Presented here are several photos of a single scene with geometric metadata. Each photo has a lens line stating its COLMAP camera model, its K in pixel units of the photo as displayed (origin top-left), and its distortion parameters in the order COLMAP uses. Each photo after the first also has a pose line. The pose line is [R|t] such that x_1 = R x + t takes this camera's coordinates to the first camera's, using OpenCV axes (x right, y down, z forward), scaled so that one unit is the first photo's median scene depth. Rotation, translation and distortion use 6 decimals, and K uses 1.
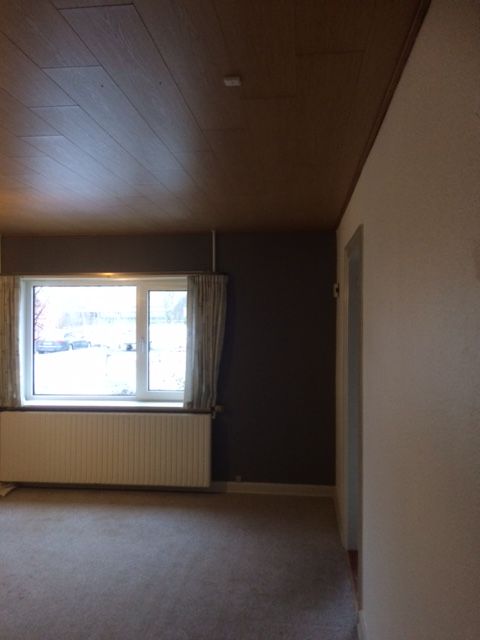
lens RADIAL K [[543.0, 0, 239.9], [0, 543.0, 316.9], [0, 0, 1]] dist [0.118003, -0.183254]
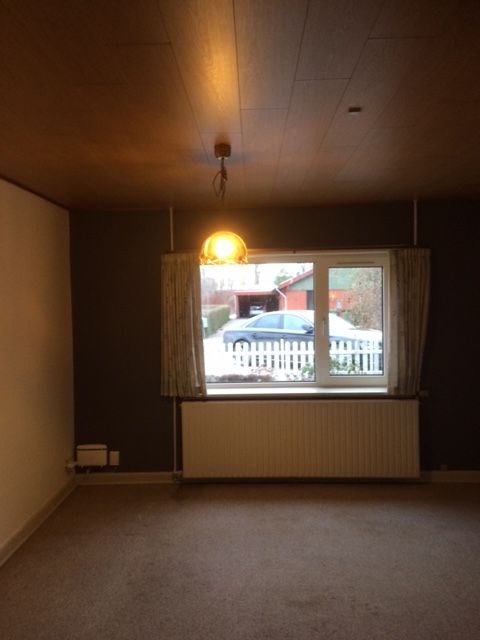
lens RADIAL K [[543.0, 0, 239.9], [0, 543.0, 316.9], [0, 0, 1]] dist [0.118003, -0.183254]
pose [[0.995215, -0.016255, 0.096345, -0.439290], [0.013587, 0.999508, 0.028284, 0.007727], [-0.096757, -0.026840, 0.994946, 0.104994]]
